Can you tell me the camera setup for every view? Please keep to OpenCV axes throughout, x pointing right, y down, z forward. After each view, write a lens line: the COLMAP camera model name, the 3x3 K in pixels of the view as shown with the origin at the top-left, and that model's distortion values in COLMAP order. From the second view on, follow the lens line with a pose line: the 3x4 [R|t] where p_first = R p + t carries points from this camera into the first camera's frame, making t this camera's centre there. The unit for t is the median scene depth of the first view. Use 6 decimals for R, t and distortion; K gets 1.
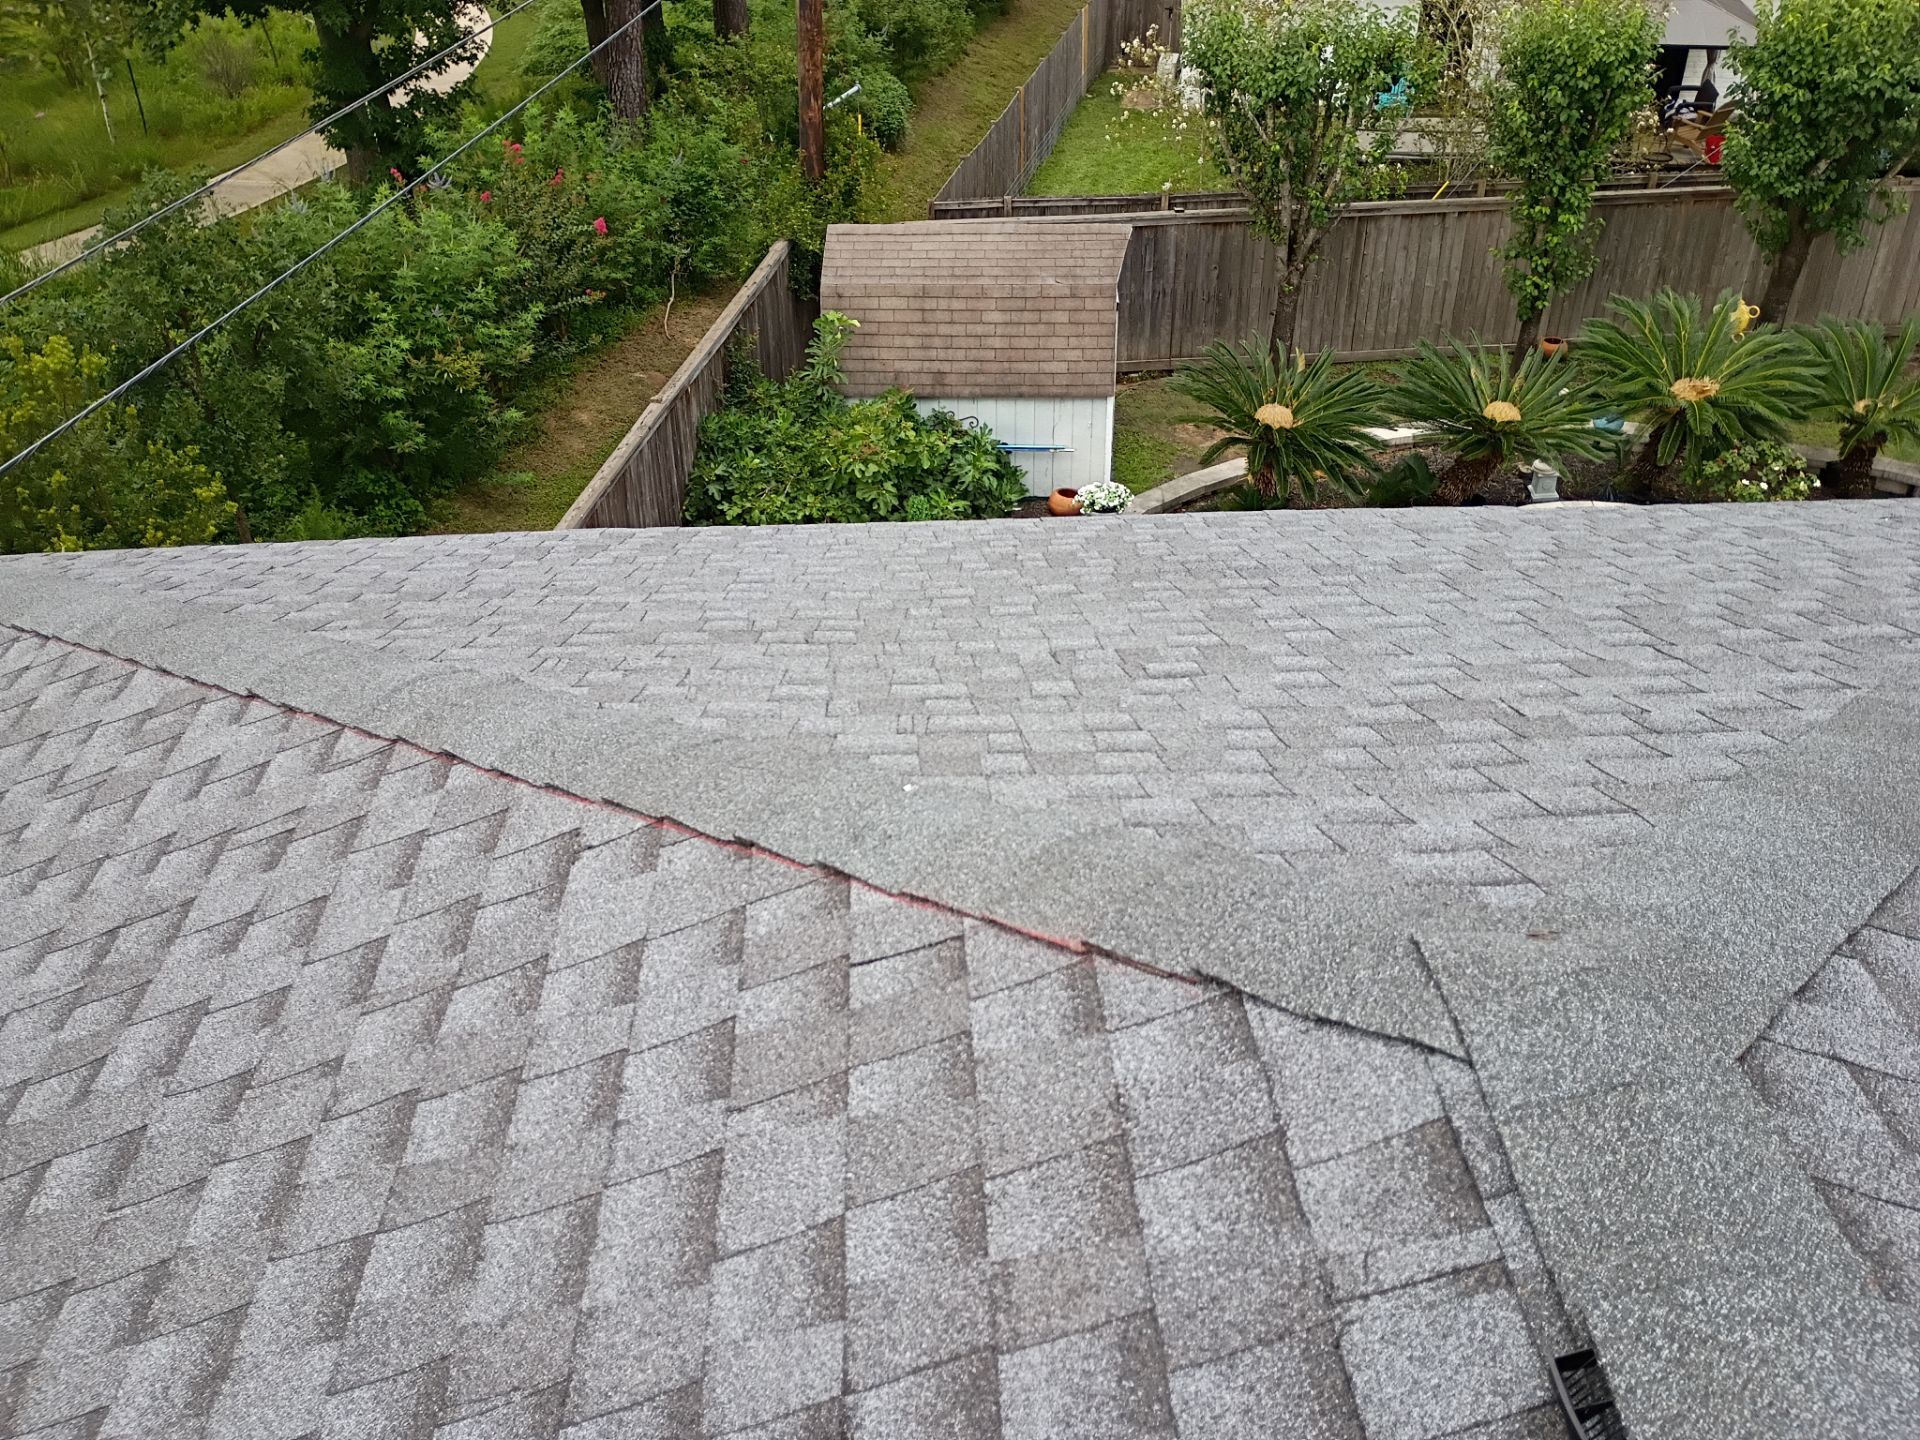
lens RADIAL K [[1642.9, 0, 950.8], [0, 1642.9, 771.0], [0, 0, 1]] dist [0.045486, -0.057582]
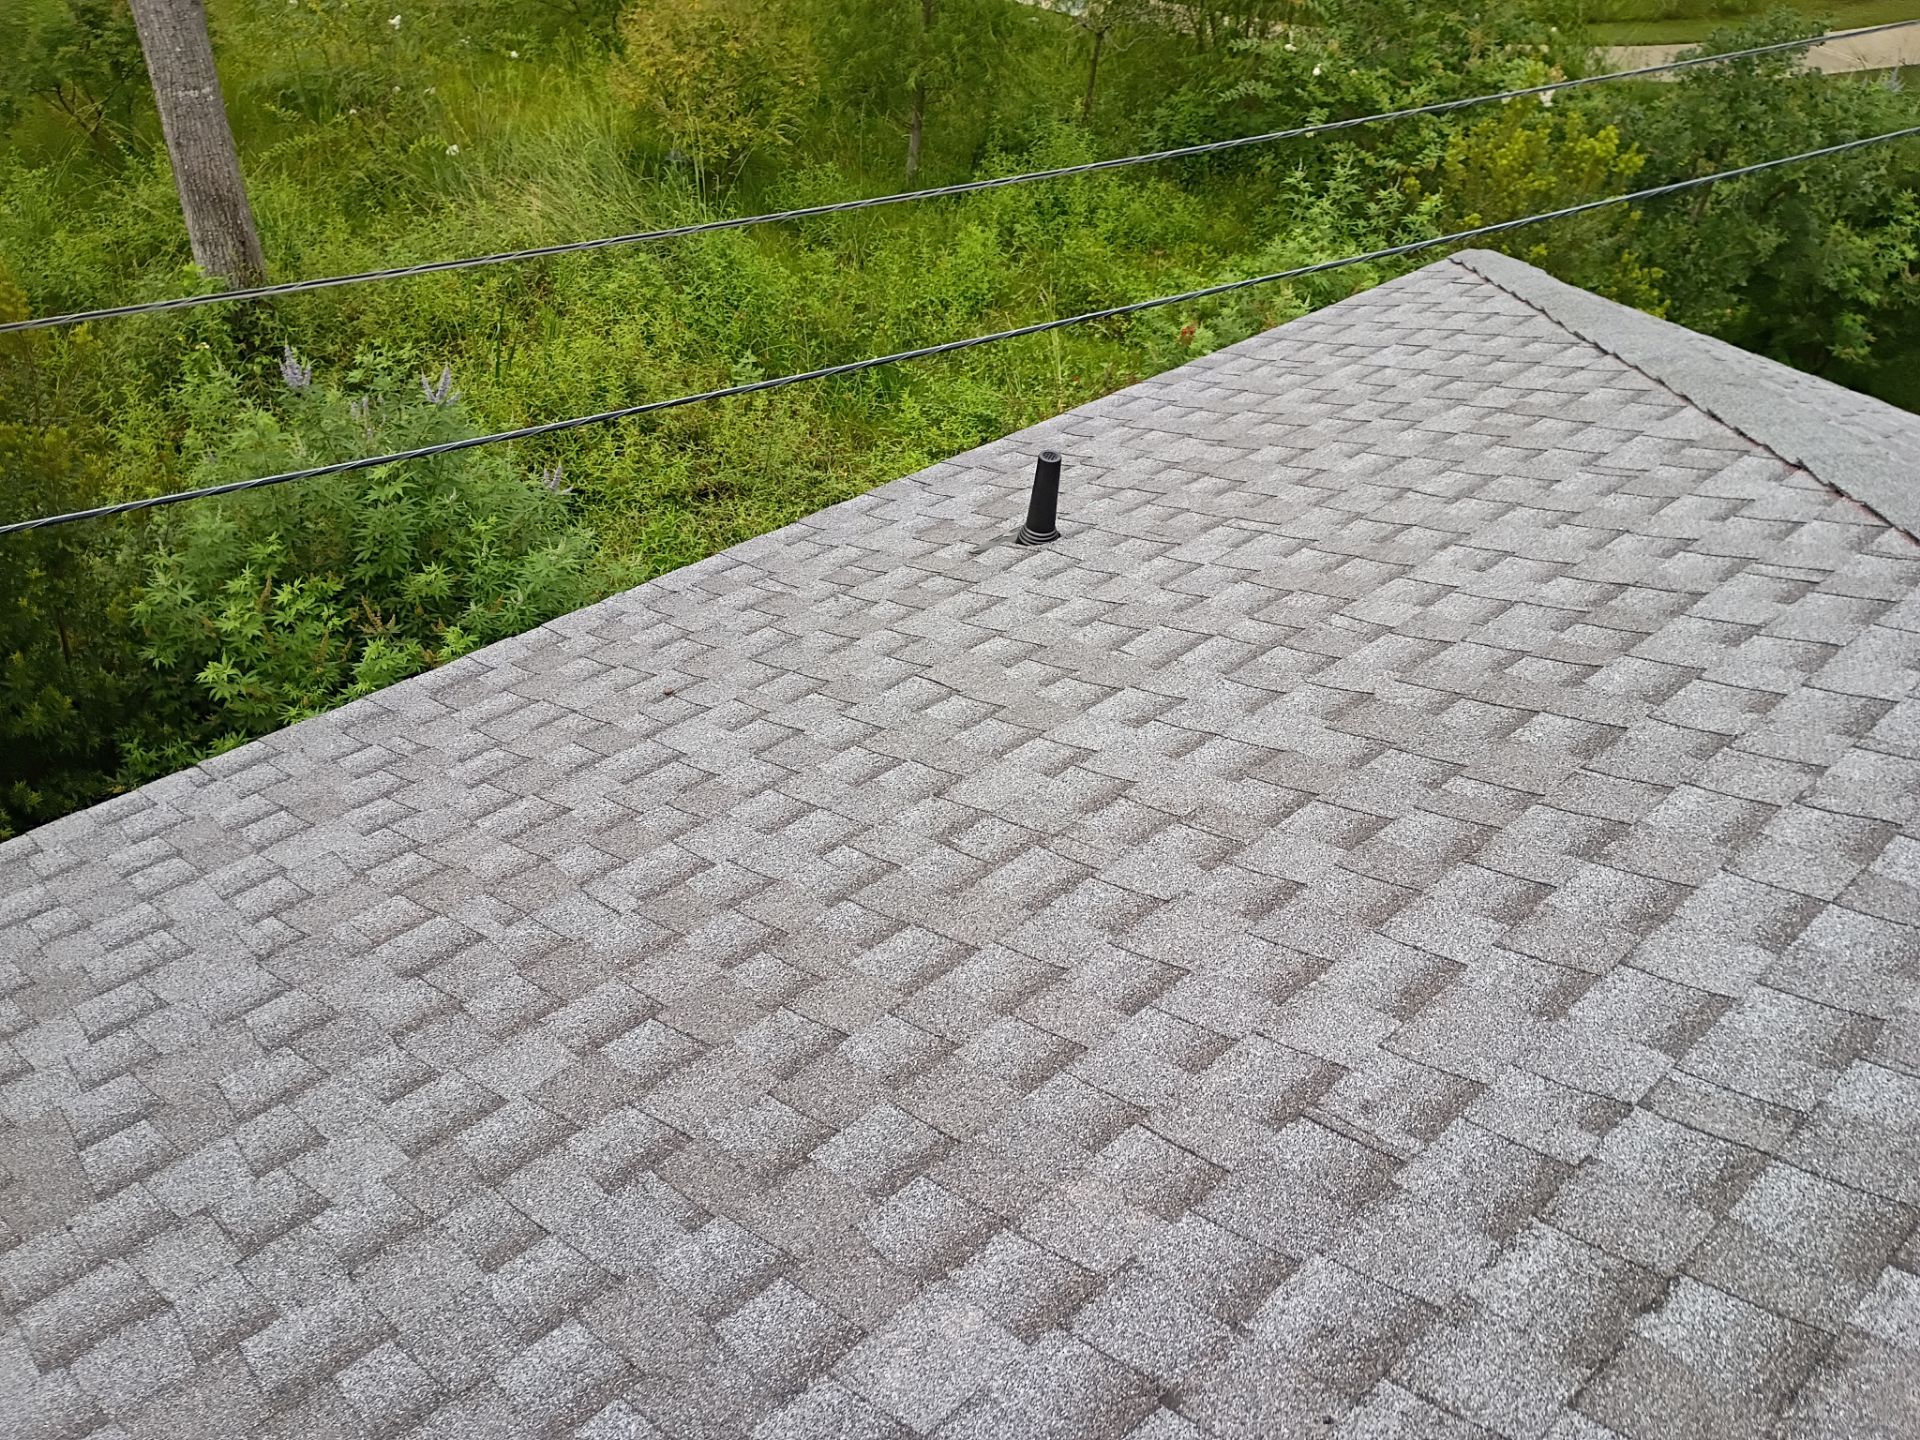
lens RADIAL K [[1642.9, 0, 966.8], [0, 1642.9, 726.2], [0, 0, 1]] dist [0.045486, -0.057582]
pose [[0.649508, 0.519650, -0.555071, -0.091896], [-0.489650, 0.844352, 0.217515, 0.121324], [0.581707, 0.130513, 0.802860, -0.133481]]
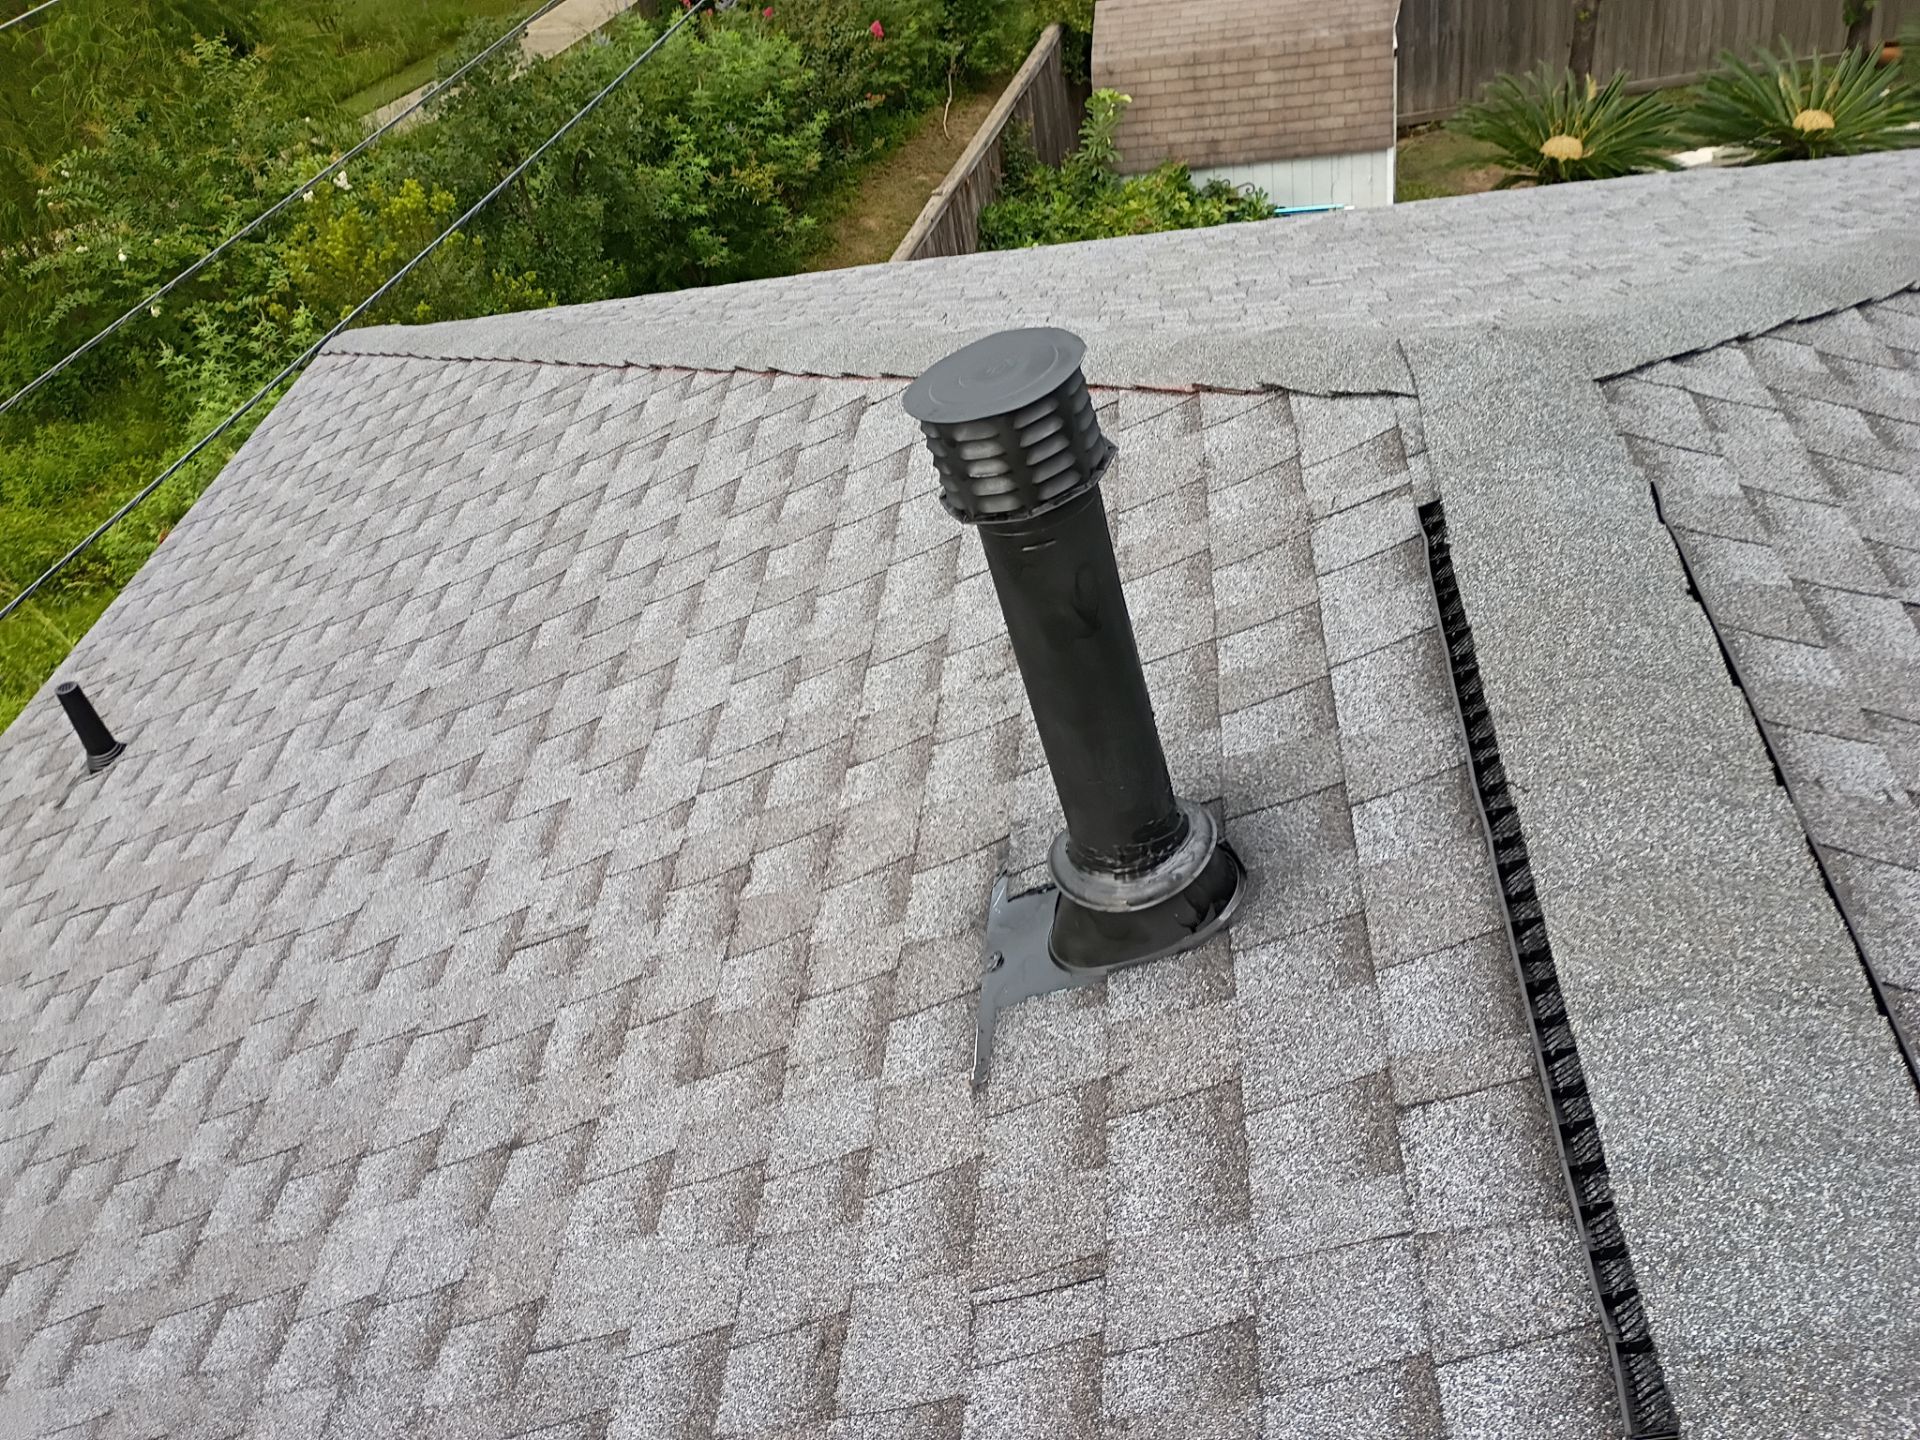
lens RADIAL K [[1642.9, 0, 967.1], [0, 1642.9, 748.7], [0, 0, 1]] dist [0.045486, -0.057582]
pose [[0.983270, -0.035739, -0.178613, 0.071091], [0.052816, 0.994377, 0.091790, 0.150137], [0.174328, -0.099688, 0.979628, -0.279109]]
